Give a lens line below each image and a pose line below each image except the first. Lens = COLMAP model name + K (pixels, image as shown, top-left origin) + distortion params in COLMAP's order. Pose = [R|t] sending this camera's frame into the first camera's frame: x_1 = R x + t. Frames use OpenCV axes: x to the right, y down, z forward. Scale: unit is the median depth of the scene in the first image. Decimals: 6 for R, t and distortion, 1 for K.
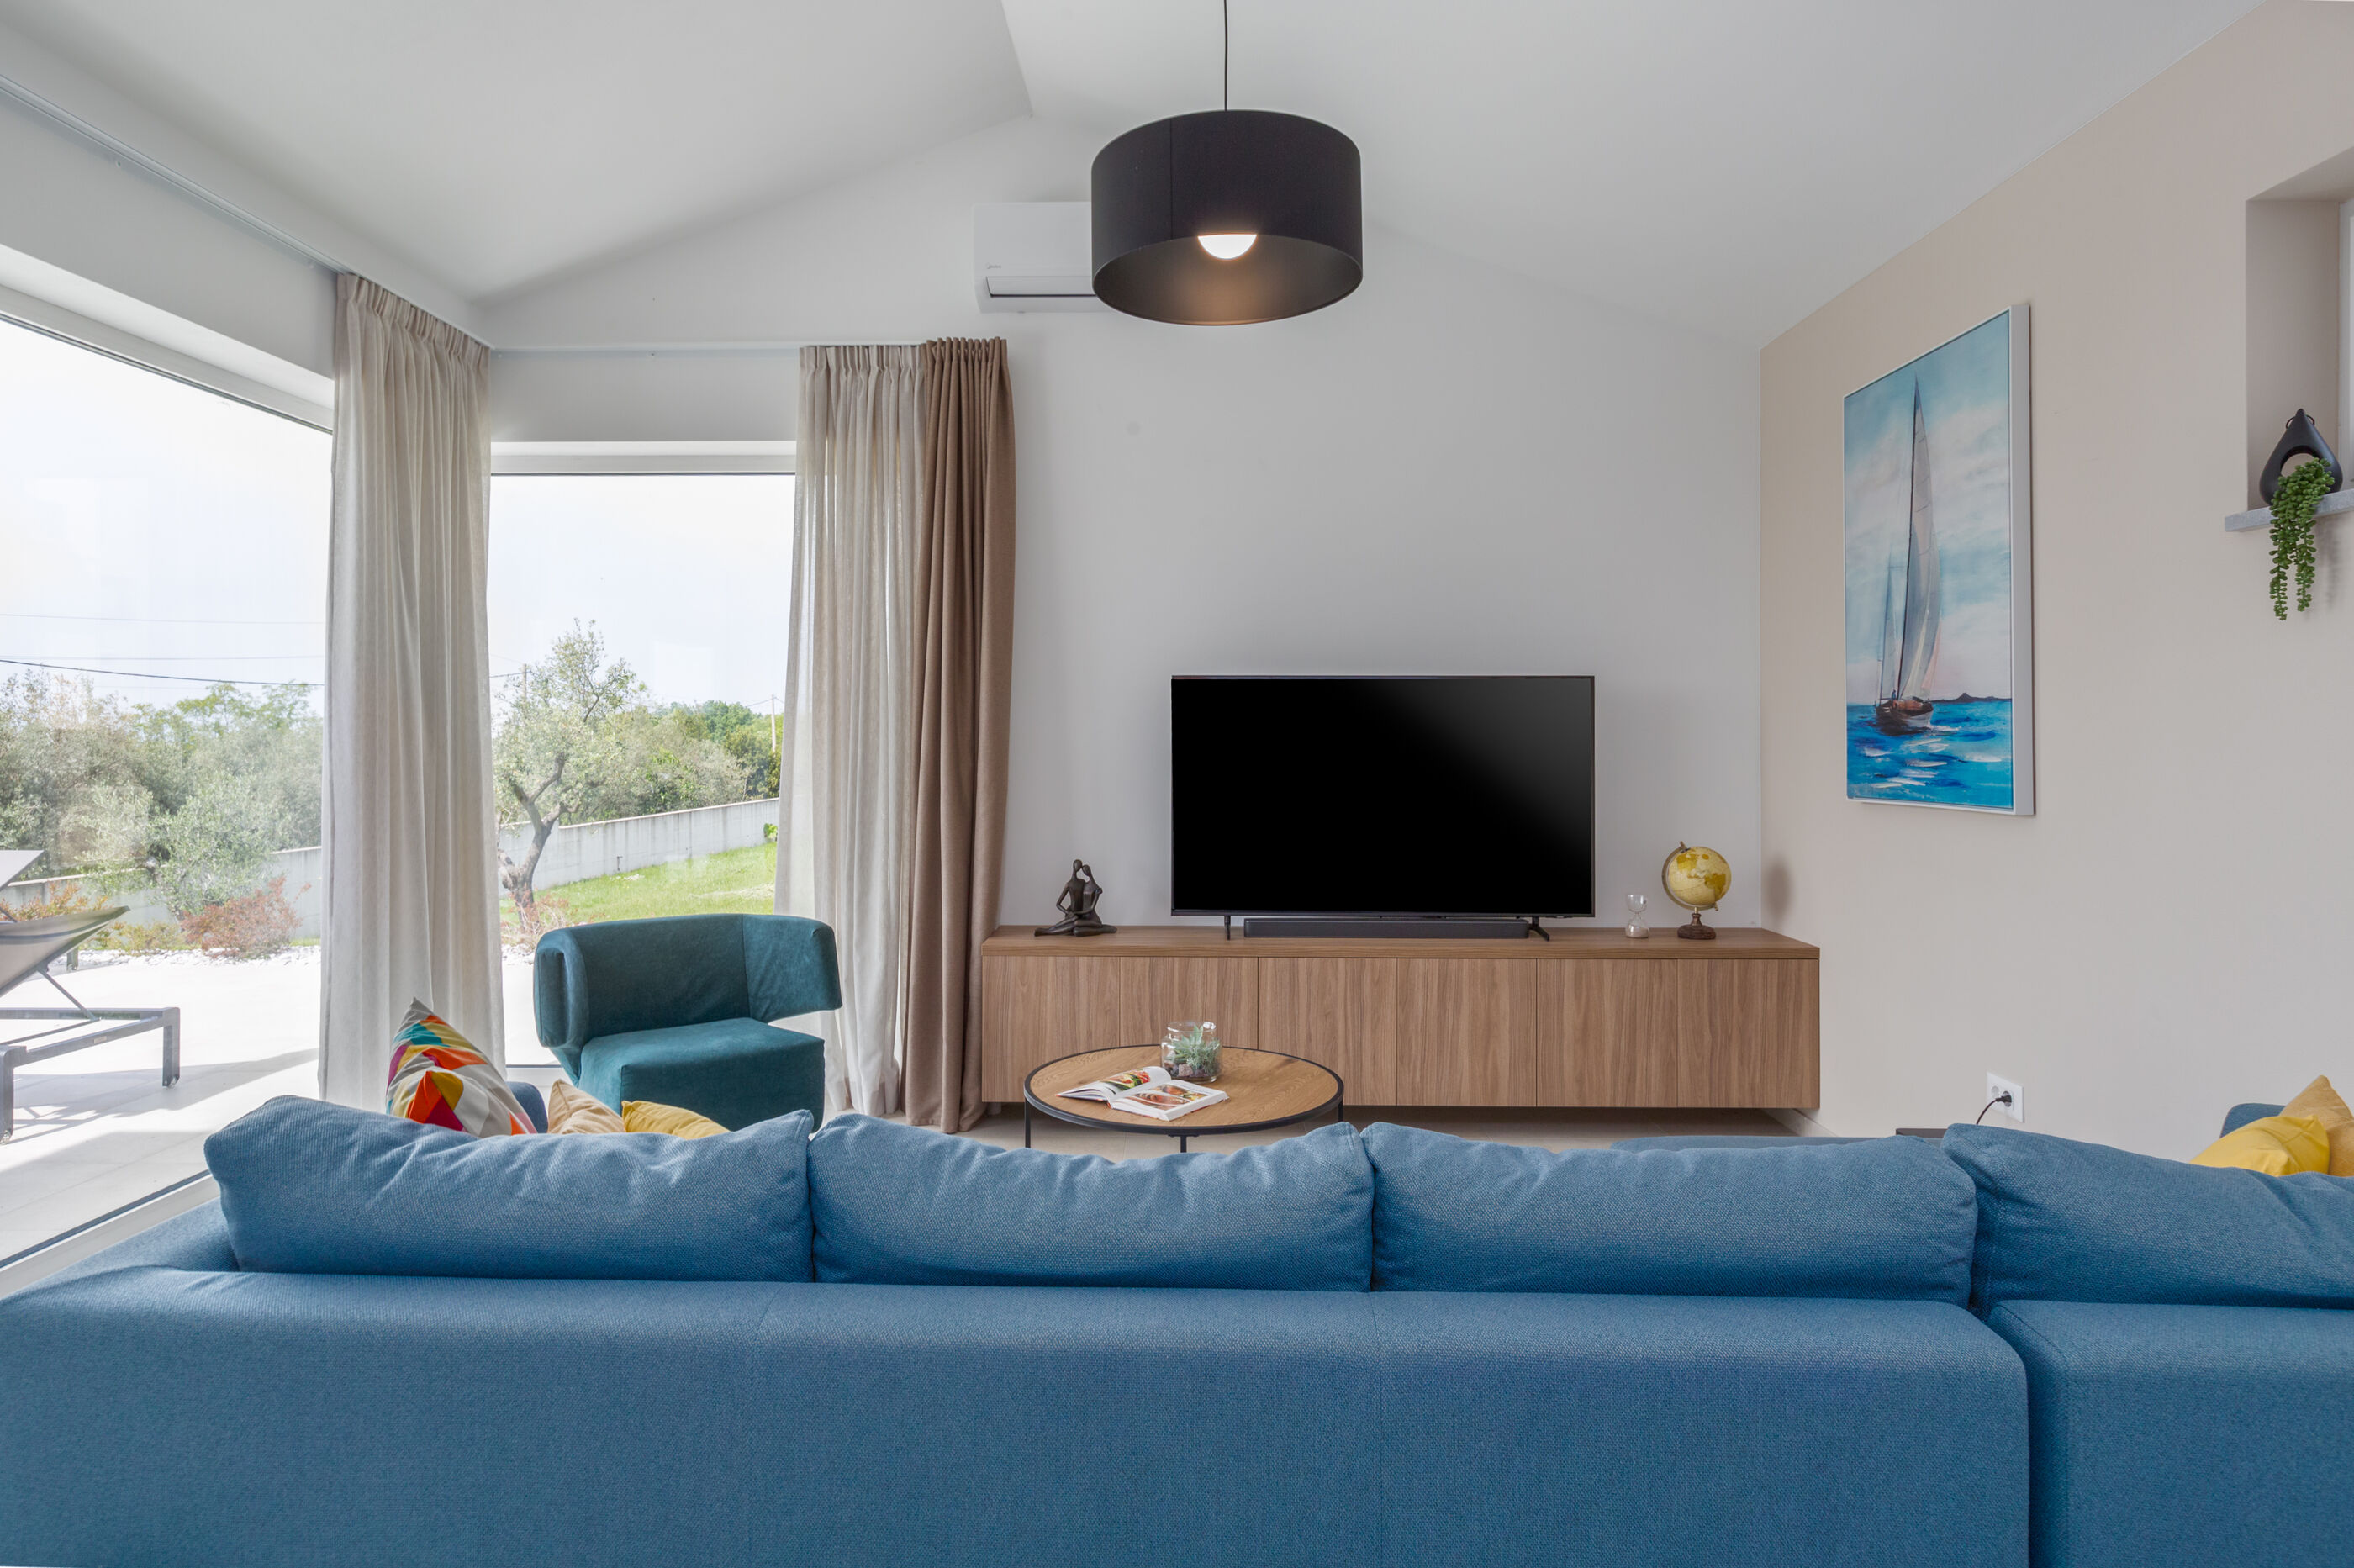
lens RADIAL K [[1337.2, 0, 1167.7], [0, 1337.2, 727.8], [0, 0, 1]] dist [0.002777, -0.000735]
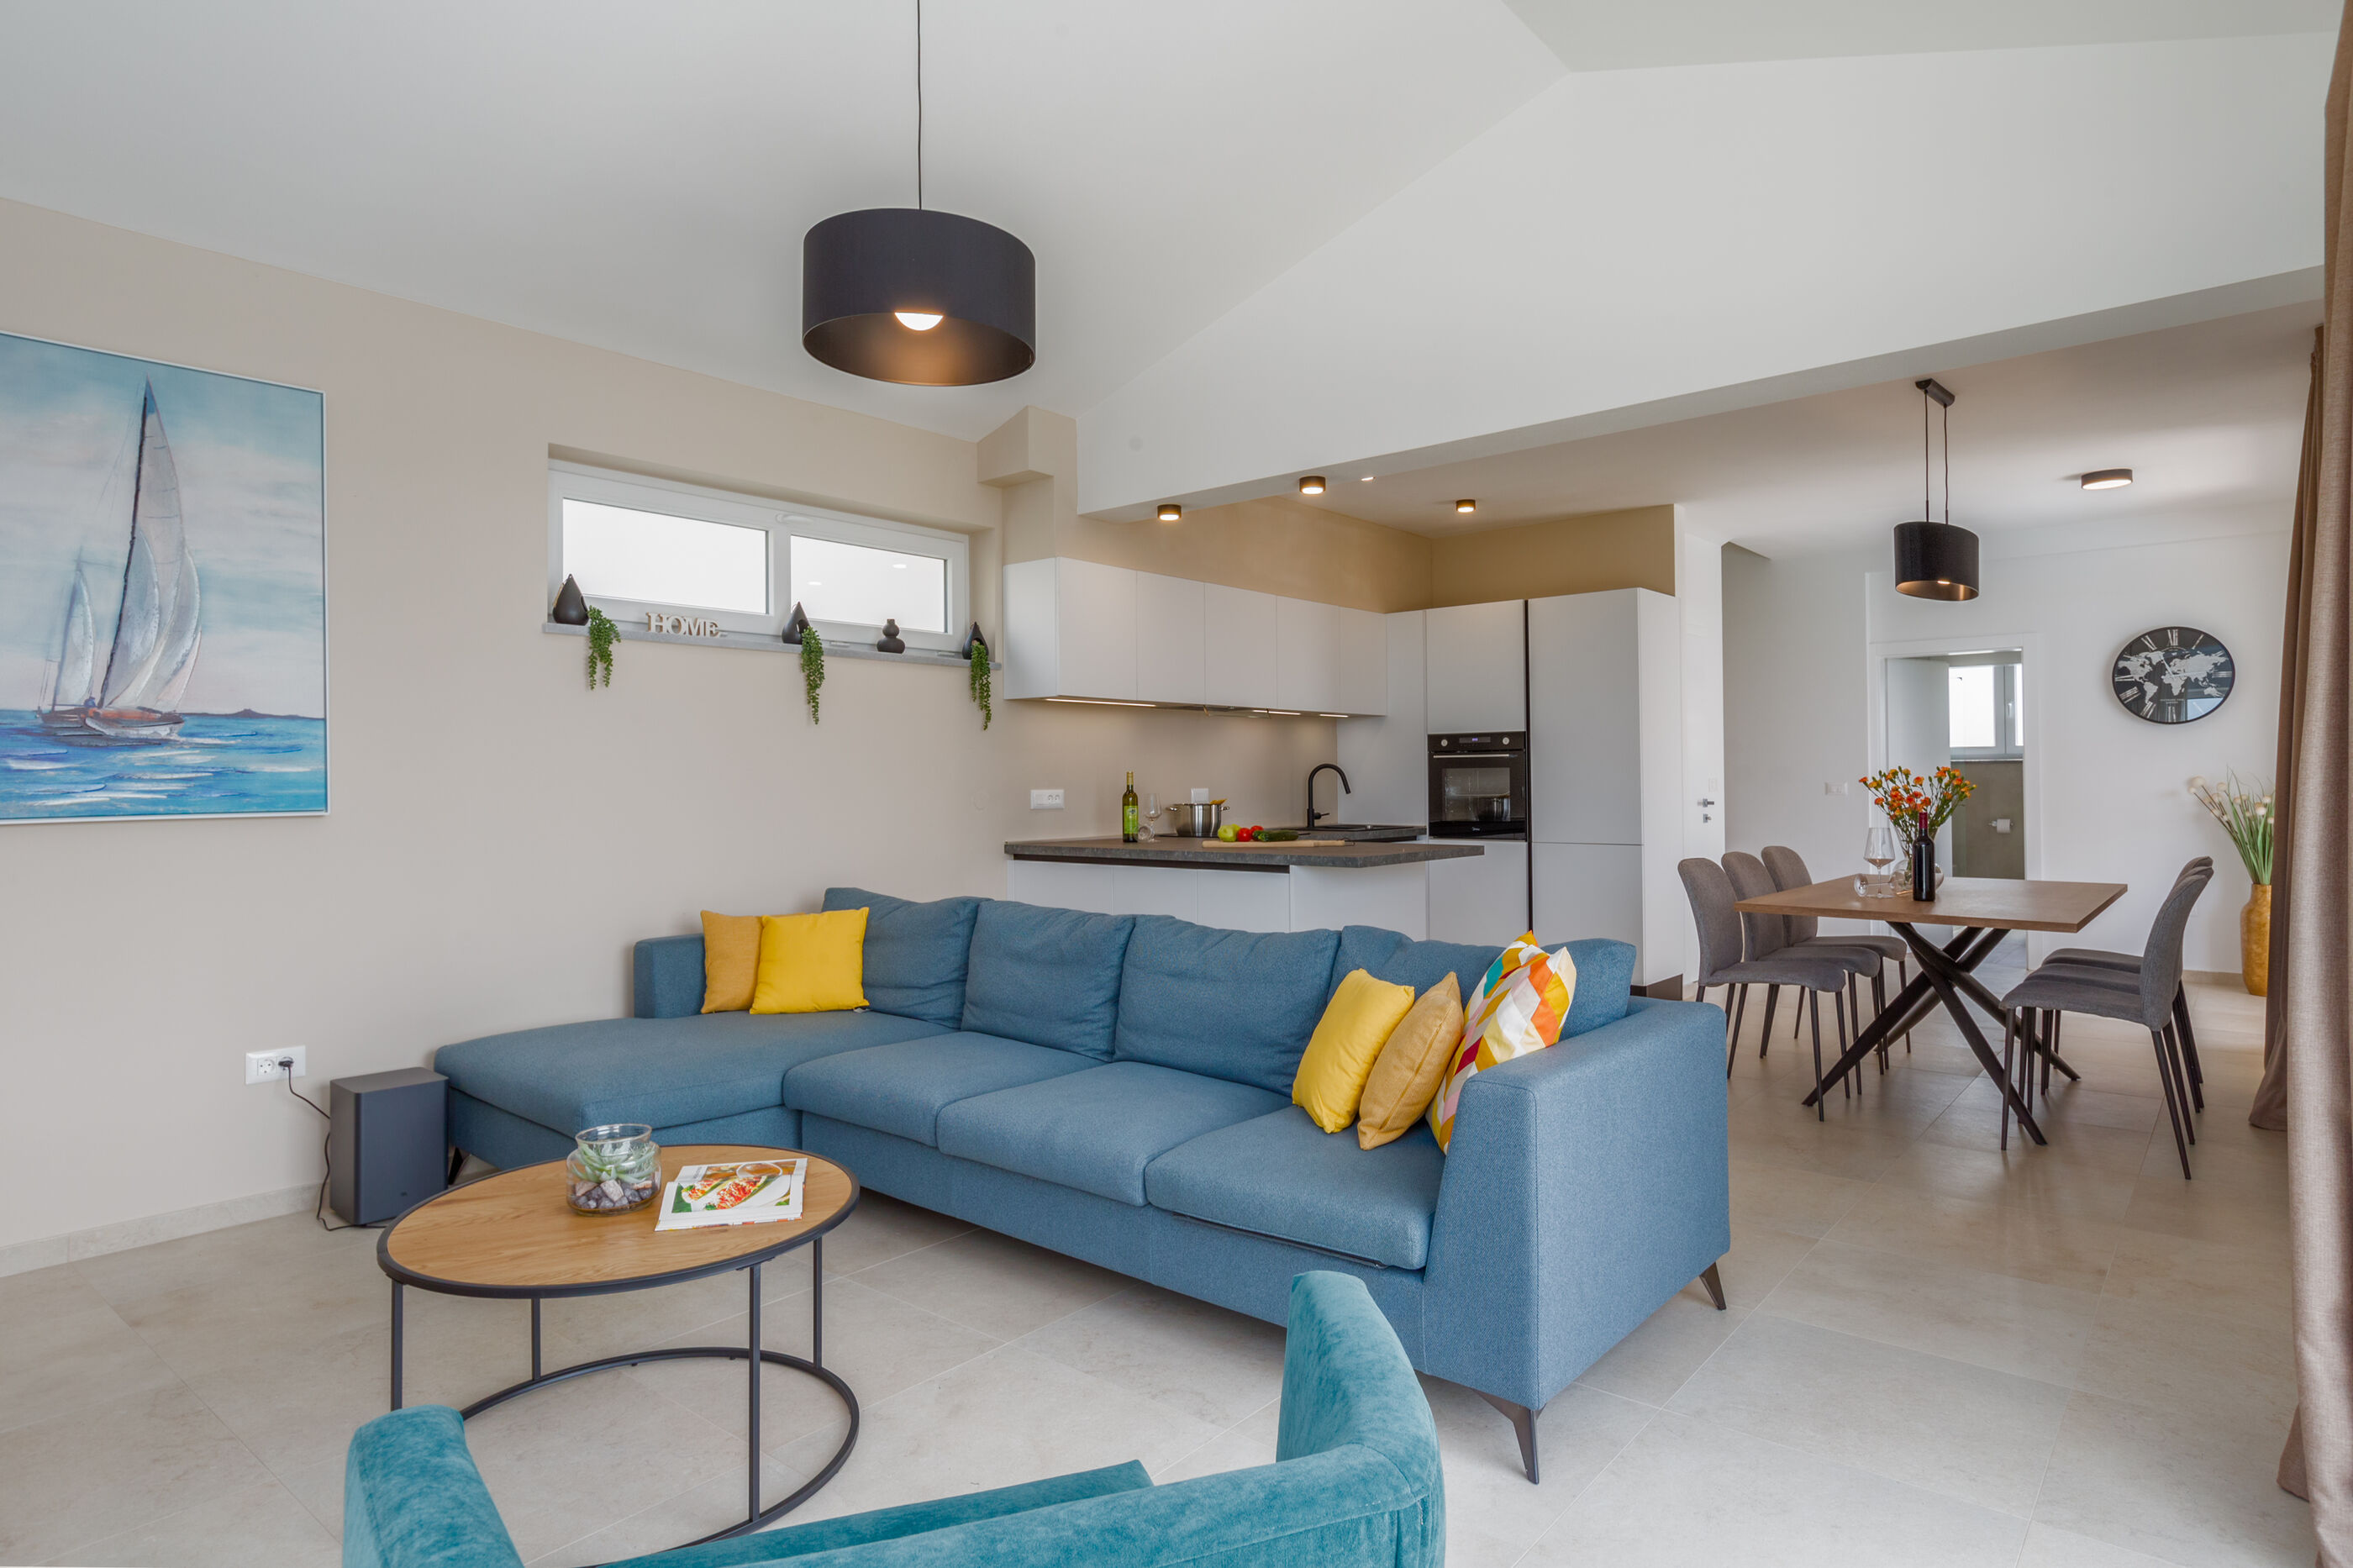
lens RADIAL K [[1312.1, 0, 1141.1], [0, 1312.1, 732.0], [0, 0, 1]] dist [0.002678, -0.000709]
pose [[-0.771654, 0.021604, 0.635675, -0.495677], [-0.002411, 0.999316, -0.036889, 0.023283], [-0.636038, -0.029998, -0.771075, 1.048129]]
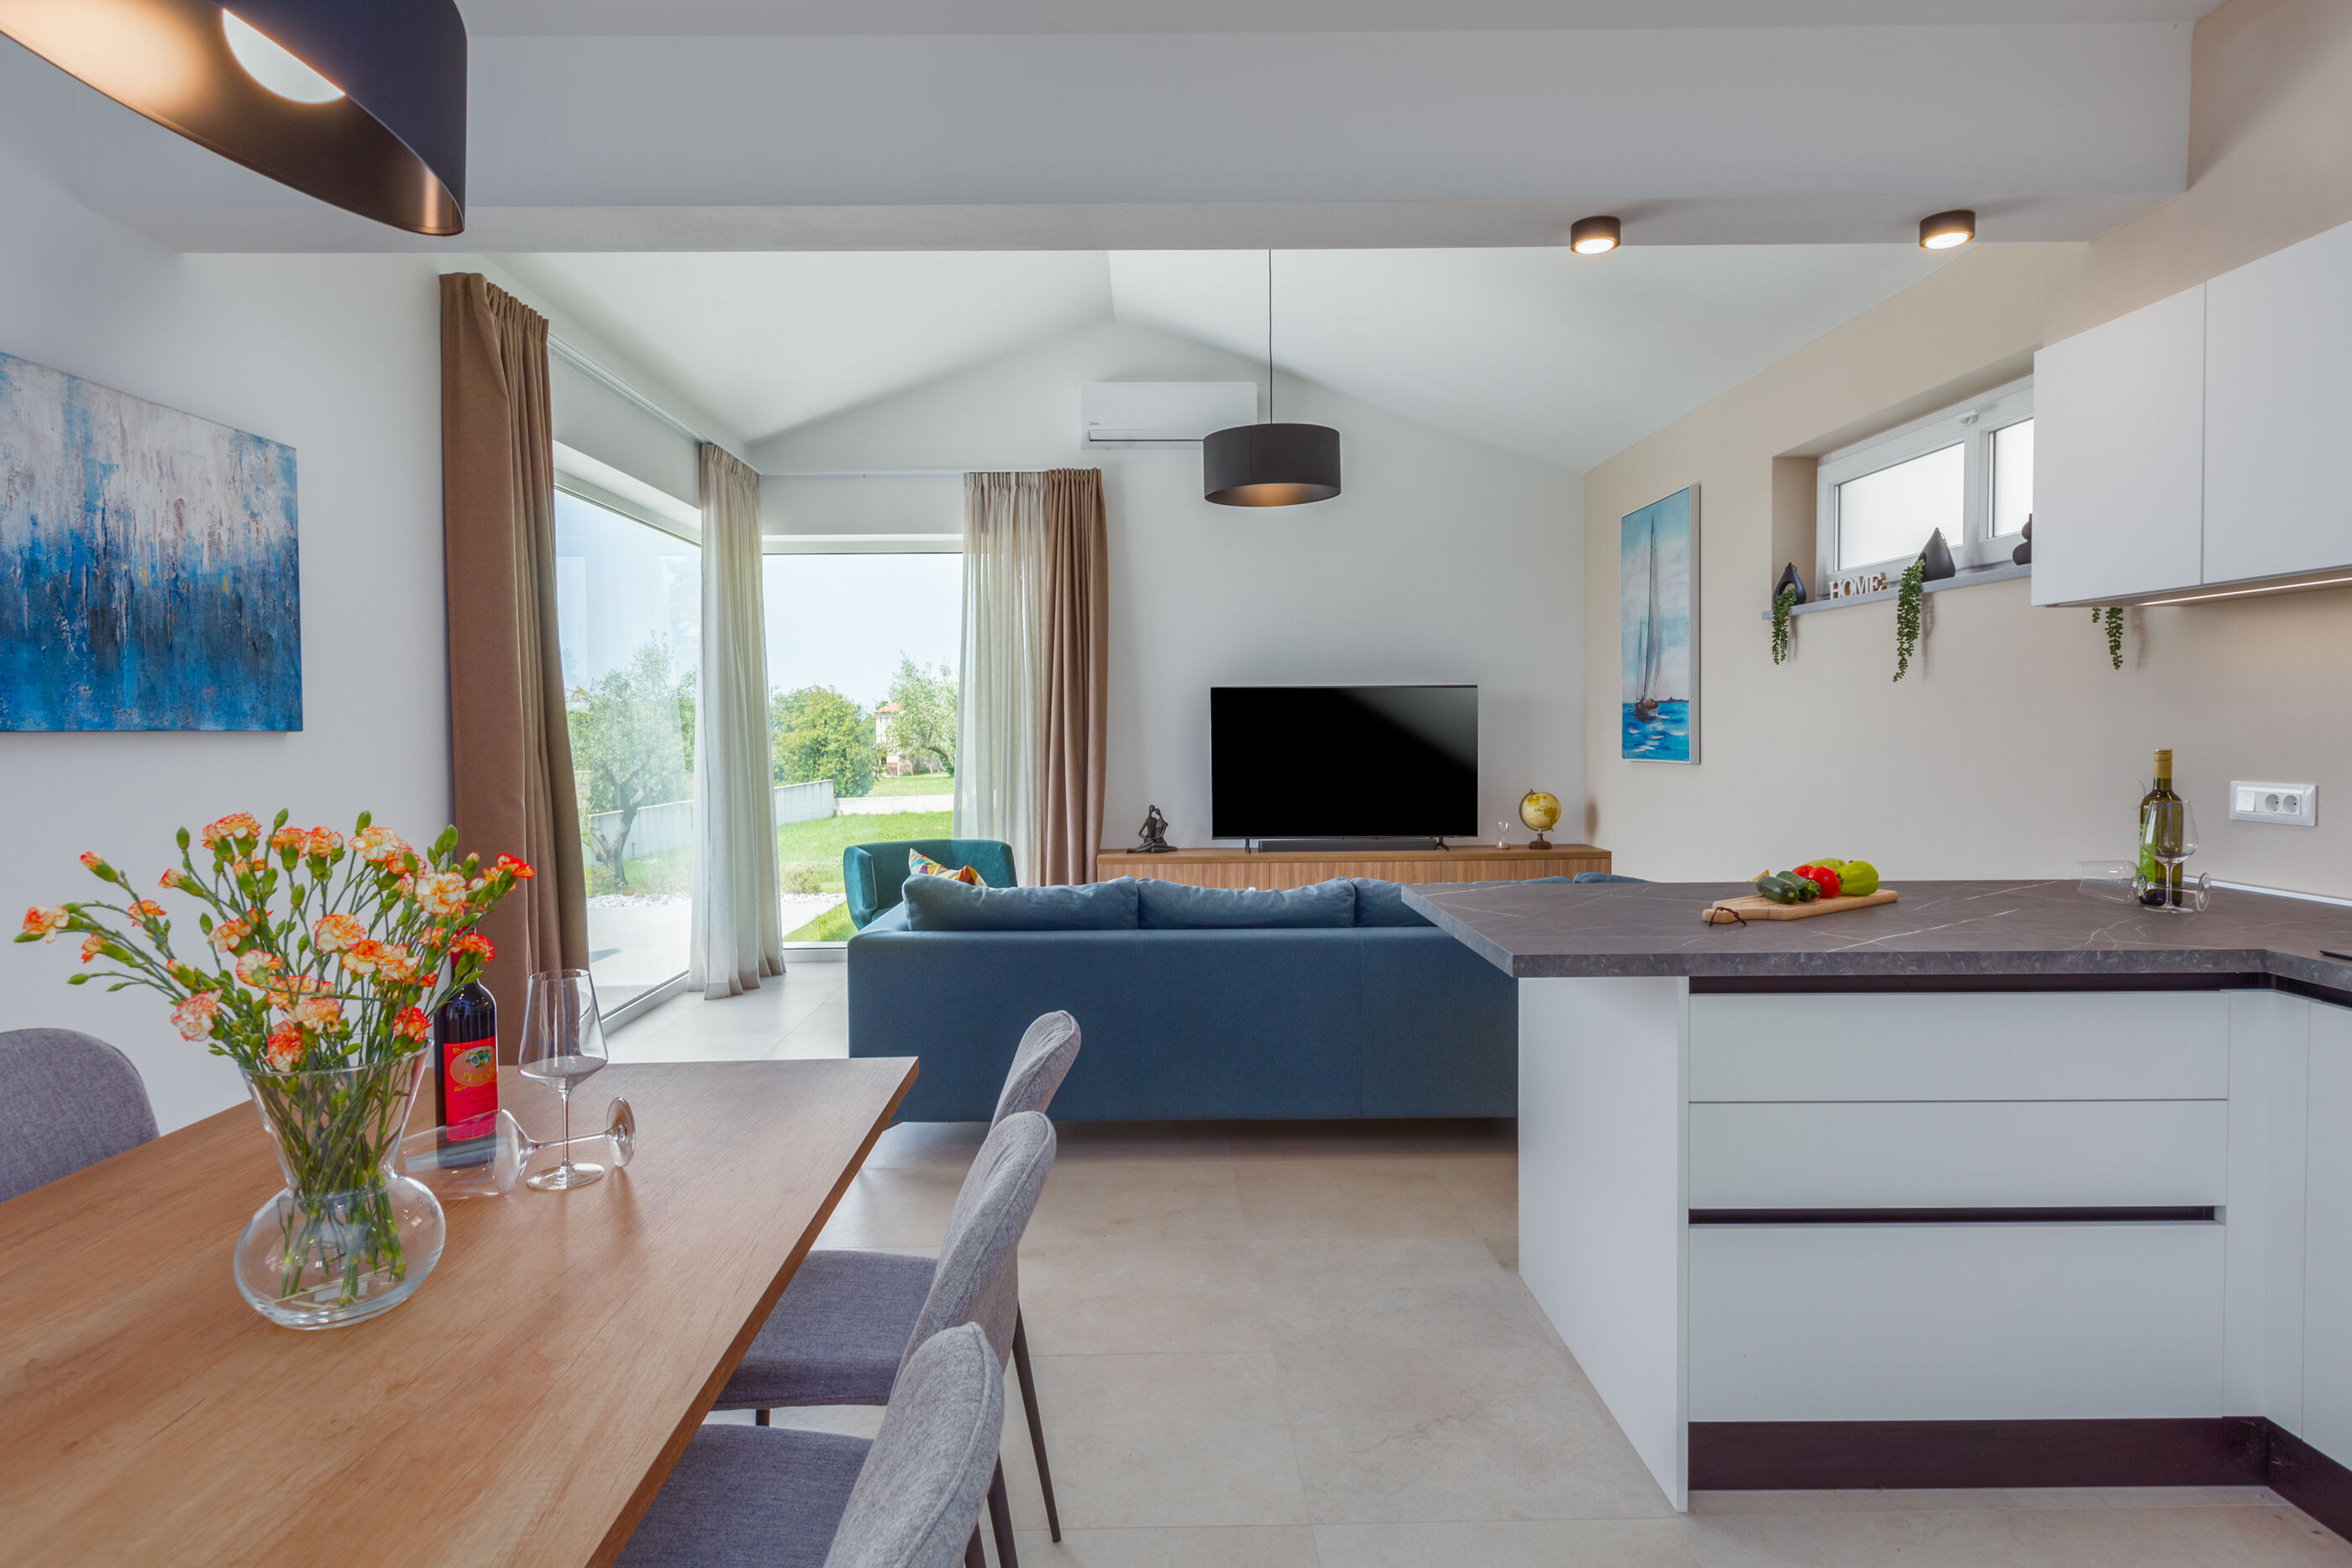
lens RADIAL K [[1306.5, 0, 1170.4], [0, 1306.5, 772.7], [0, 0, 1]] dist [-0.000579, 0.000307]
pose [[0.999269, -0.011181, 0.036544, -0.106721], [0.009645, 0.999074, 0.041936, -0.003554], [-0.036979, -0.041553, 0.998452, -0.557791]]
